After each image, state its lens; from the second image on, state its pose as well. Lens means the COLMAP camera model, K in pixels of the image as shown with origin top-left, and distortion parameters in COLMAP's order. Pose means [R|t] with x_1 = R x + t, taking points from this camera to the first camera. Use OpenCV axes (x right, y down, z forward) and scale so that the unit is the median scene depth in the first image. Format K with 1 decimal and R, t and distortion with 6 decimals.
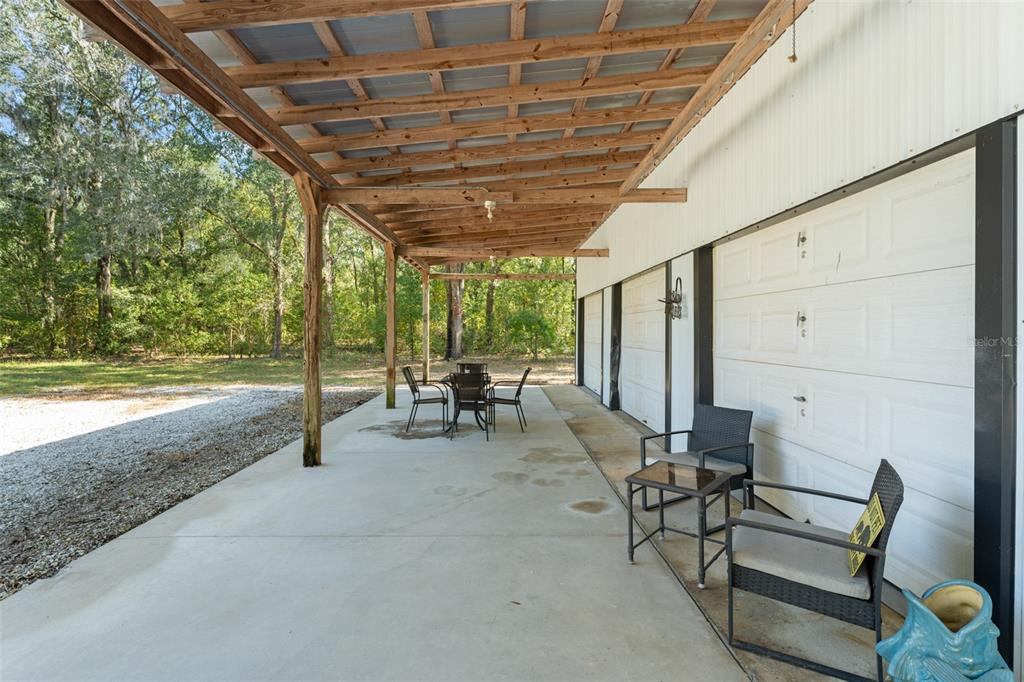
lens RADIAL K [[488.5, 0, 505.1], [0, 488.5, 331.0], [0, 0, 1]] dist [0.000228, -0.000654]
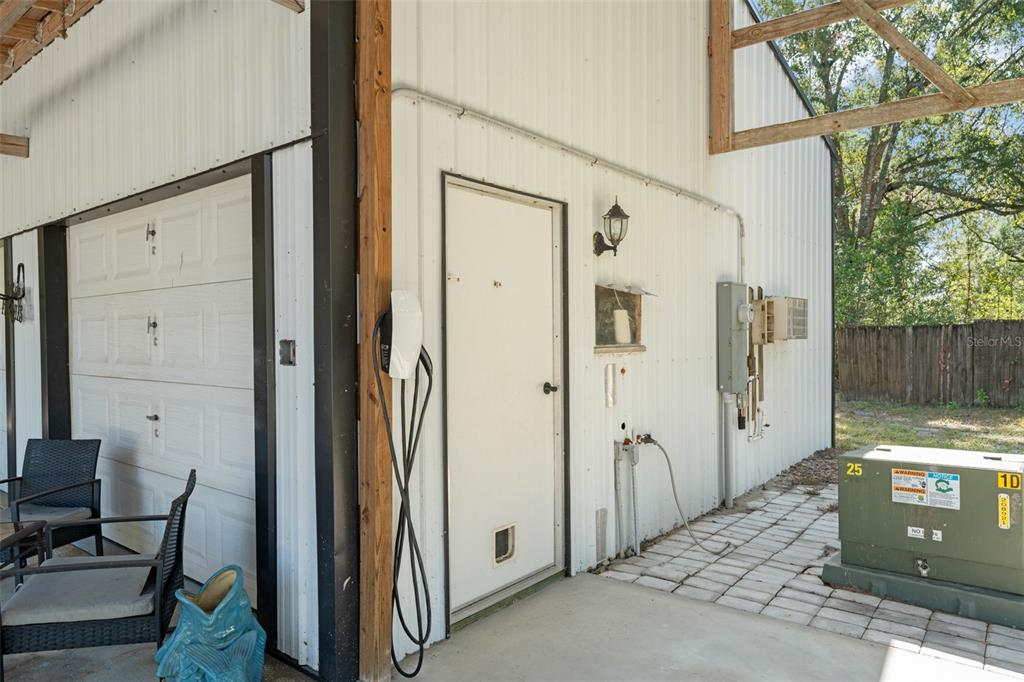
lens RADIAL K [[674.7, 0, 512.0], [0, 674.7, 341.0], [0, 0, 1]] dist [-0.000989, -0.001152]
pose [[0.641379, -0.019223, 0.766983, 0.074941], [0.012306, 0.999815, 0.014768, -0.004738], [-0.767125, -0.000033, 0.641497, -0.185989]]
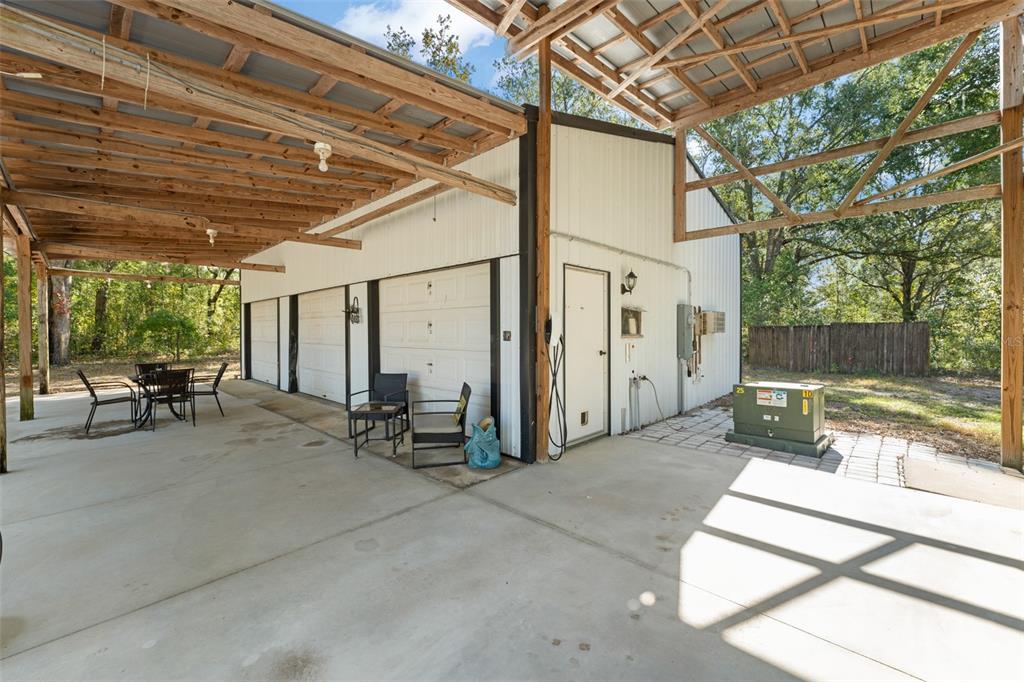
lens RADIAL K [[418.6, 0, 510.4], [0, 418.6, 334.5], [0, 0, 1]] dist [-0.006320, 0.000246]
pose [[0.702353, -0.015996, 0.711649, -0.292142], [0.008782, 0.999866, 0.013807, -0.004613], [-0.711775, -0.003448, 0.702399, -0.337963]]
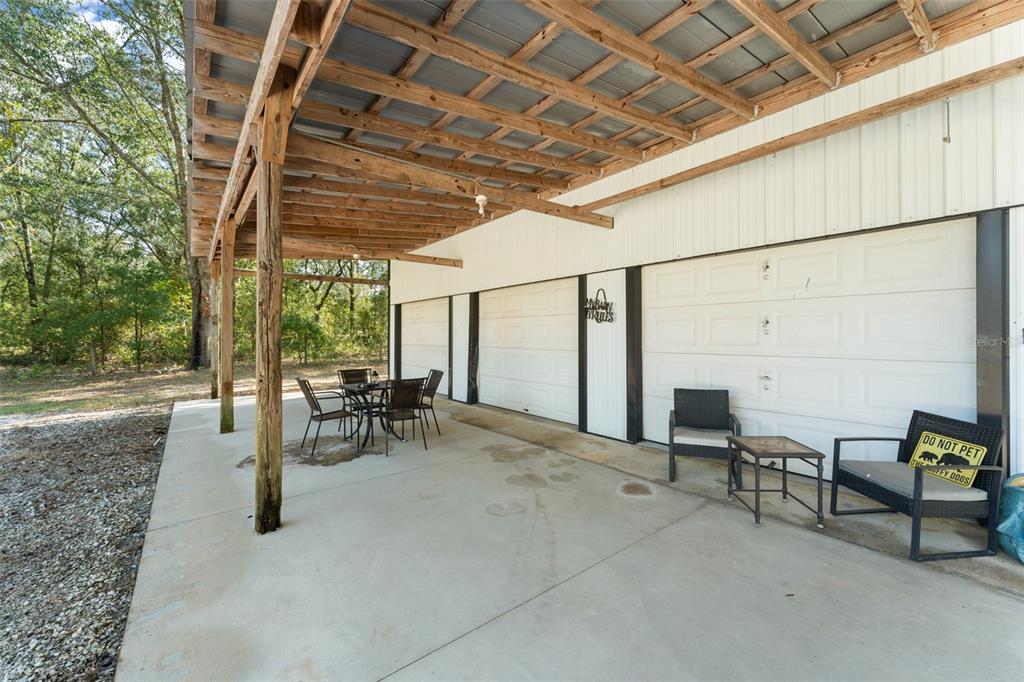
lens RADIAL K [[407.6, 0, 509.6], [0, 407.6, 334.6], [0, 0, 1]] dist [-0.000082, 0.000008]
pose [[0.790653, -0.004772, 0.612246, -0.537395], [0.006093, 0.999981, -0.000075, 0.005281], [-0.612234, 0.003789, 0.790668, 0.383267]]
